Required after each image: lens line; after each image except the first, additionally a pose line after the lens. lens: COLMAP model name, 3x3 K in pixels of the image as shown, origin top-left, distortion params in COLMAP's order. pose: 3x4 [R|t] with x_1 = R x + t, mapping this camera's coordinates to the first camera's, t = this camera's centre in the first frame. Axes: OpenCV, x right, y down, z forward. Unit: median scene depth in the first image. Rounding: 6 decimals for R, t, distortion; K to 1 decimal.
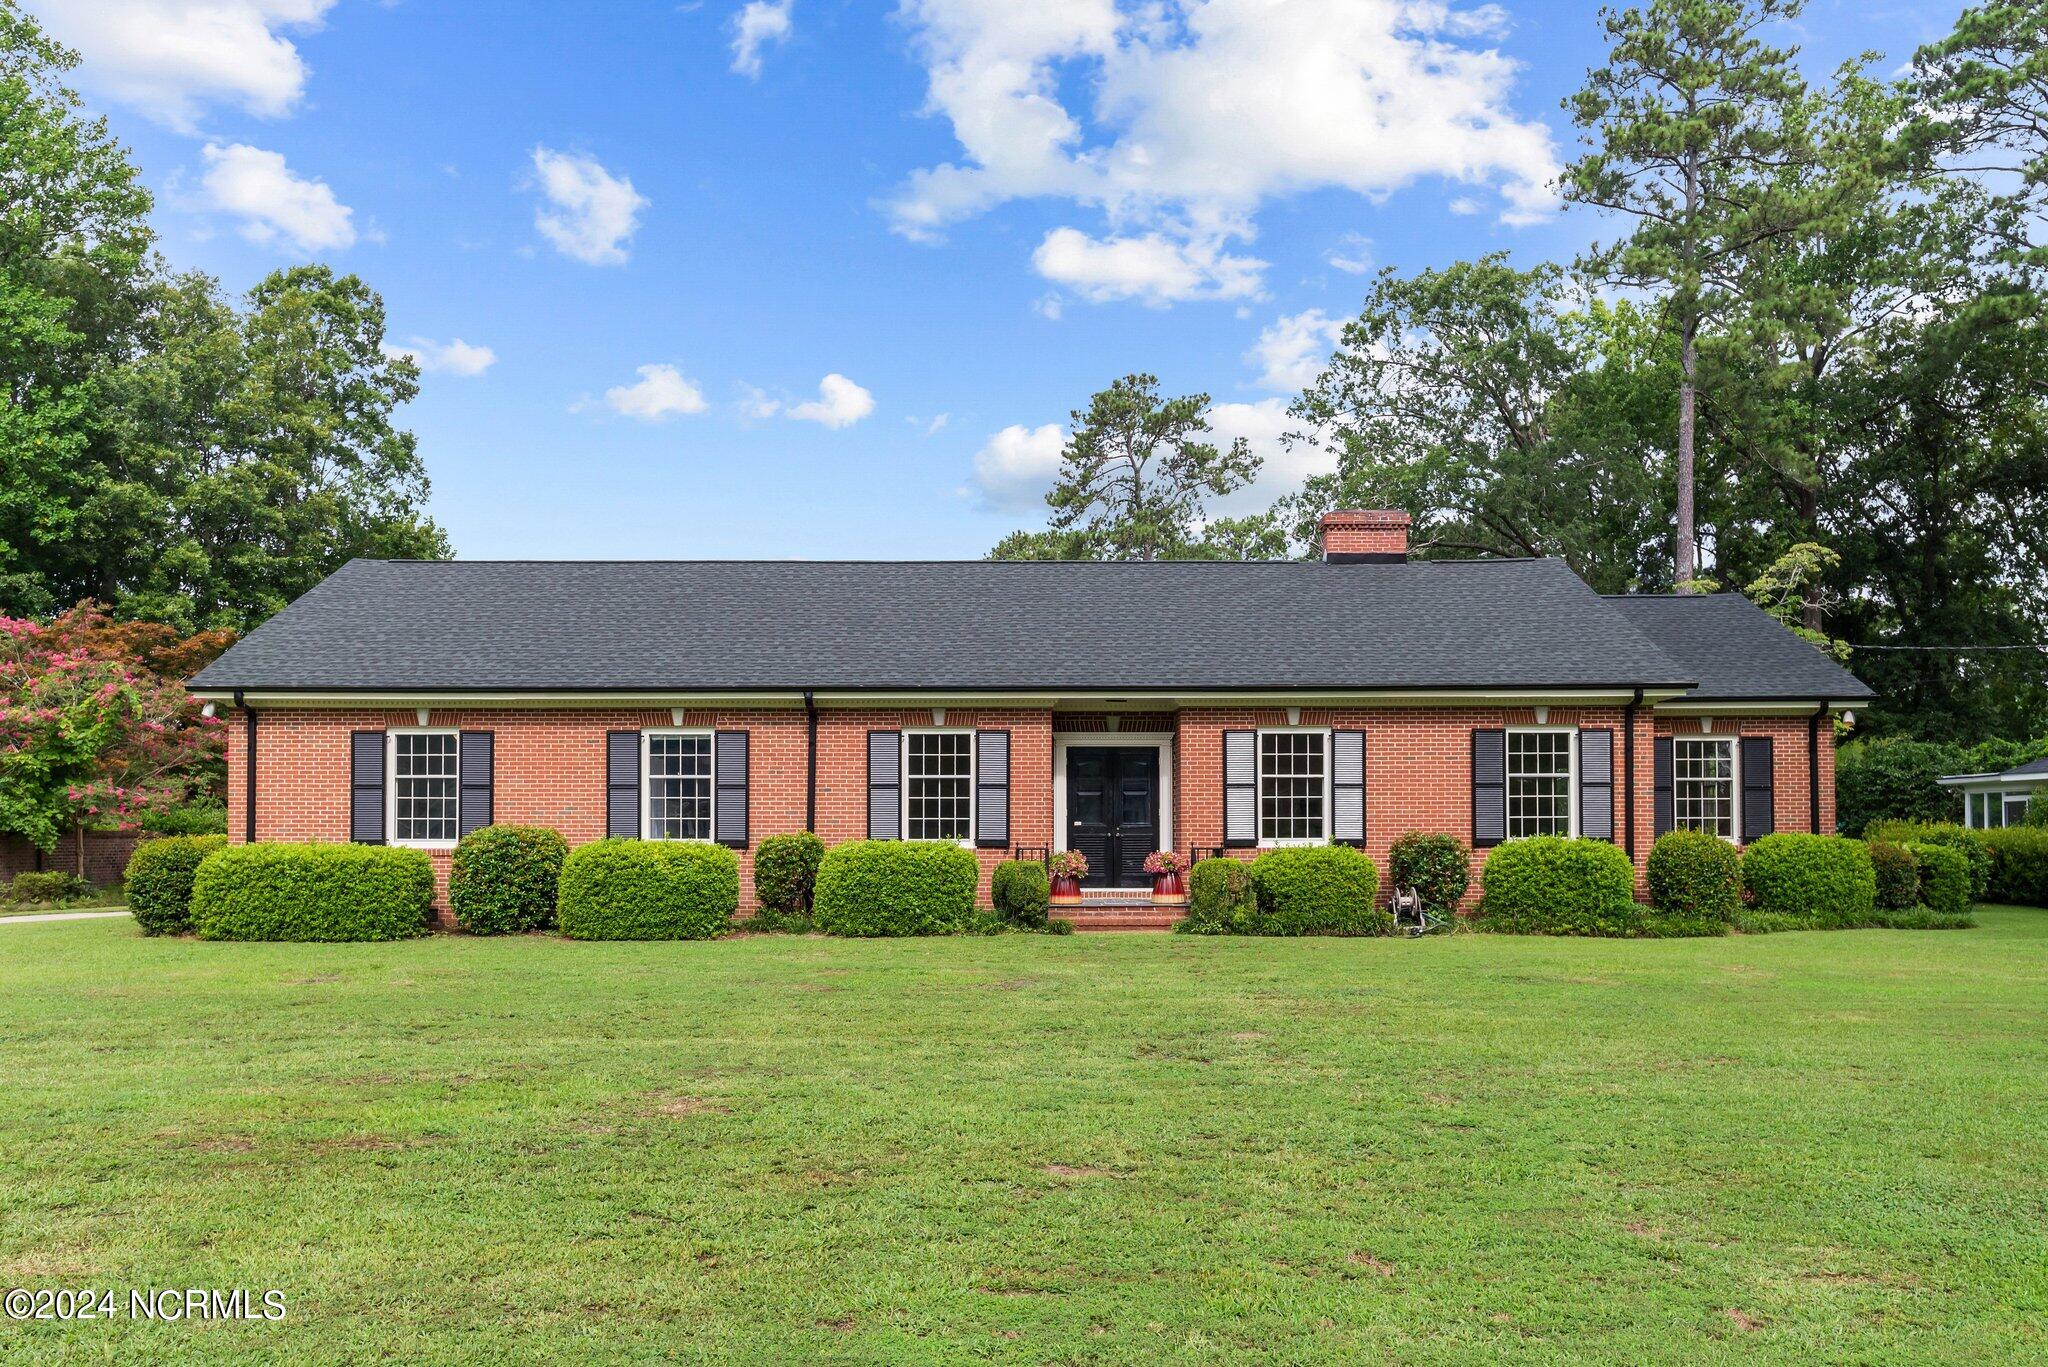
lens RADIAL K [[1695.3, 0, 1026.5], [0, 1695.3, 704.7], [0, 0, 1]] dist [-0.003094, 0.019780]
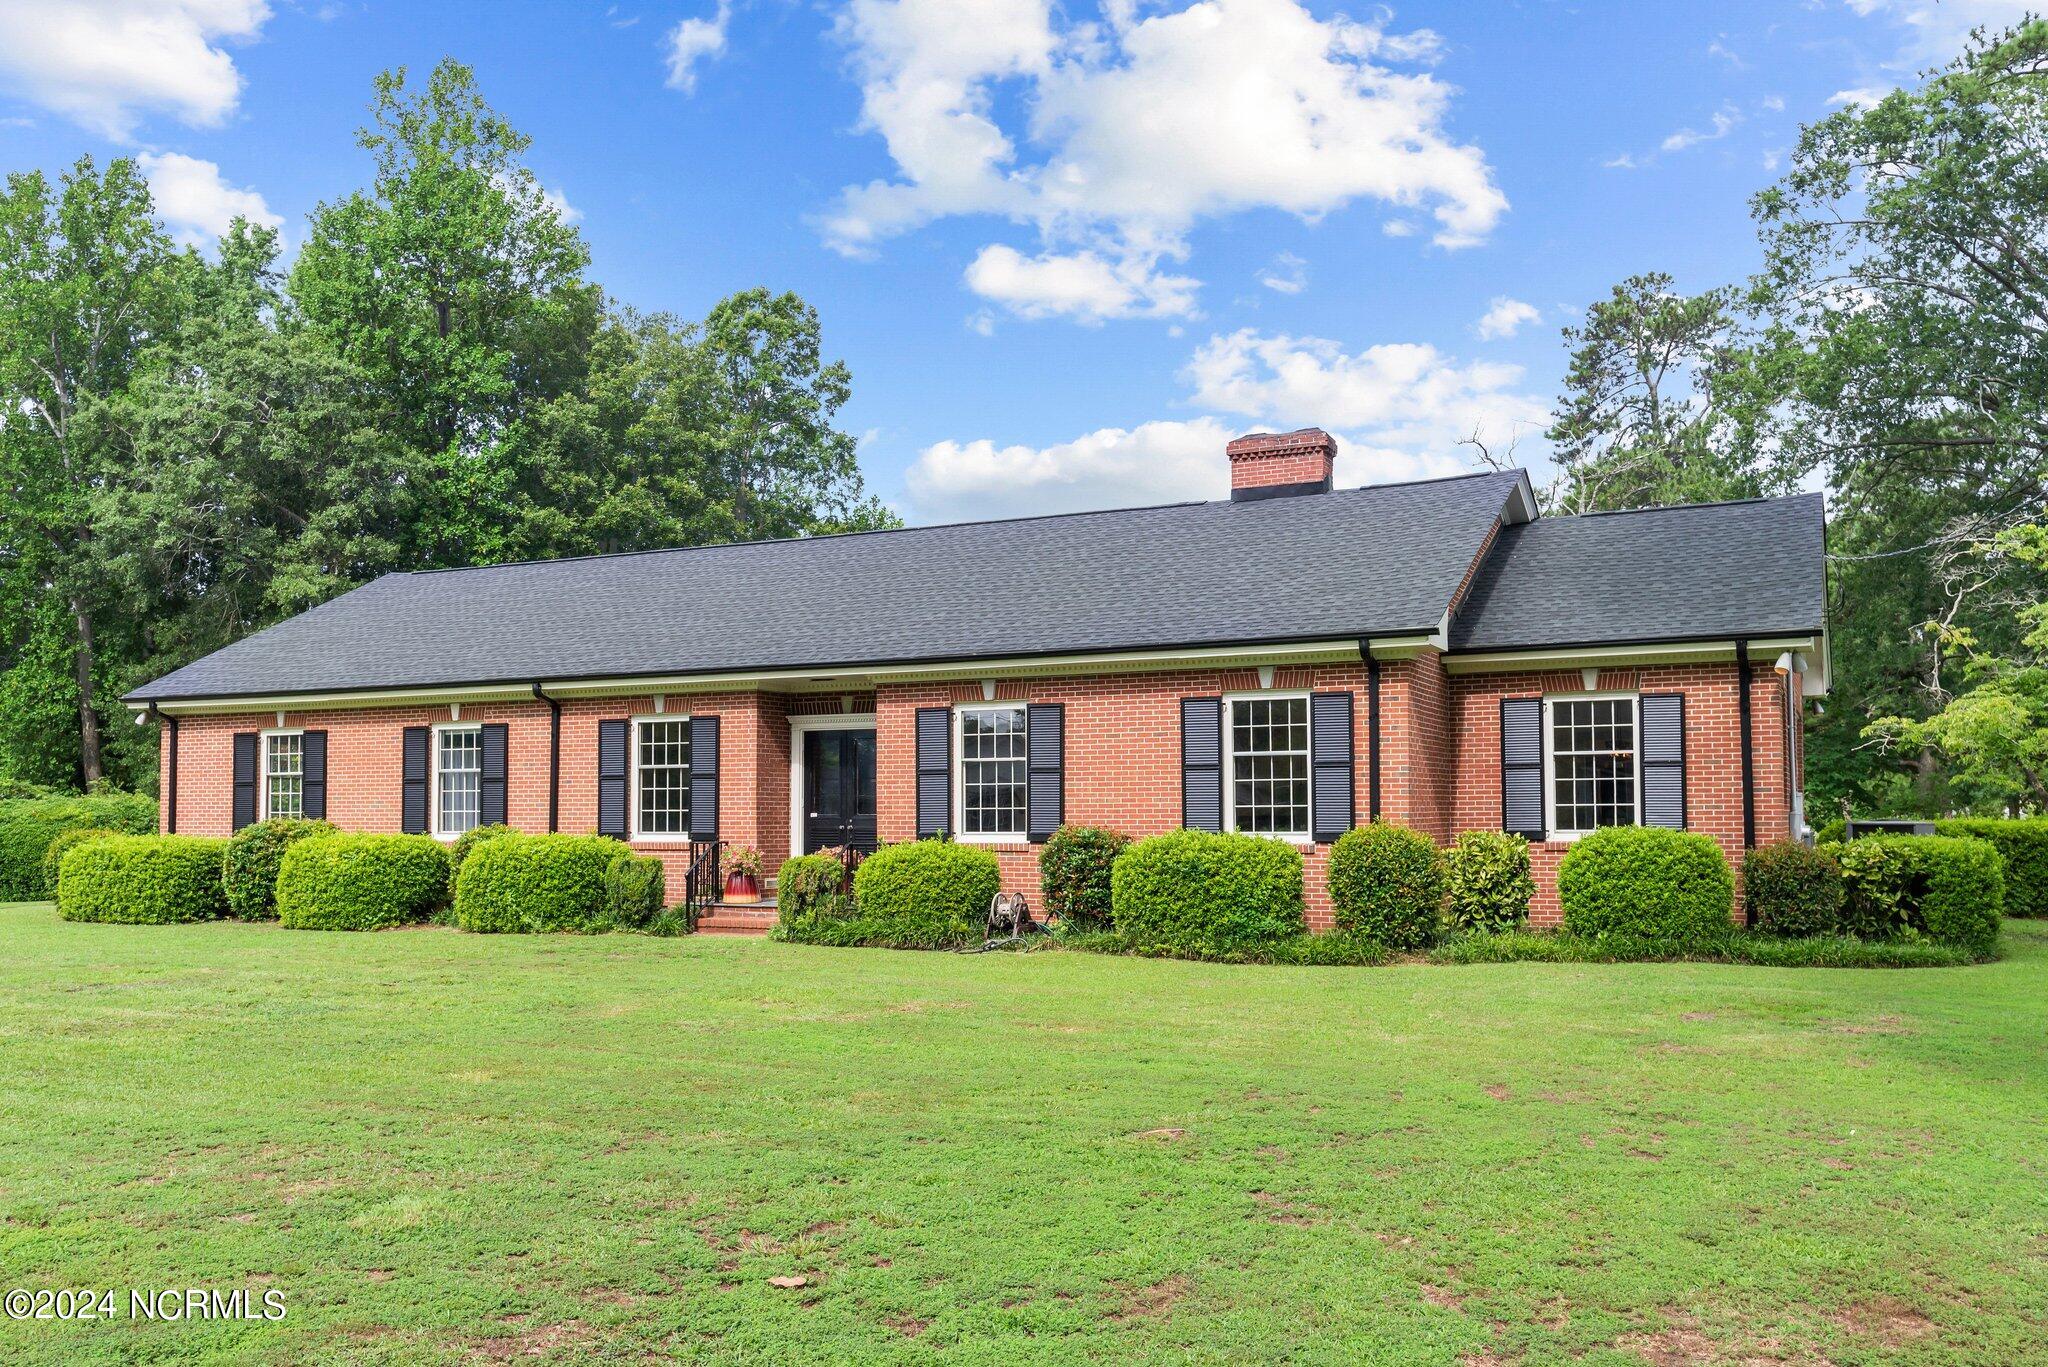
lens RADIAL K [[1759.5, 0, 1022.1], [0, 1759.5, 681.1], [0, 0, 1]] dist [0.002964, 0.011884]
pose [[0.885007, -0.037189, -0.464091, 0.446552], [0.038269, 0.999242, -0.007093, 0.007031], [0.464003, -0.011483, 0.885759, 0.165532]]
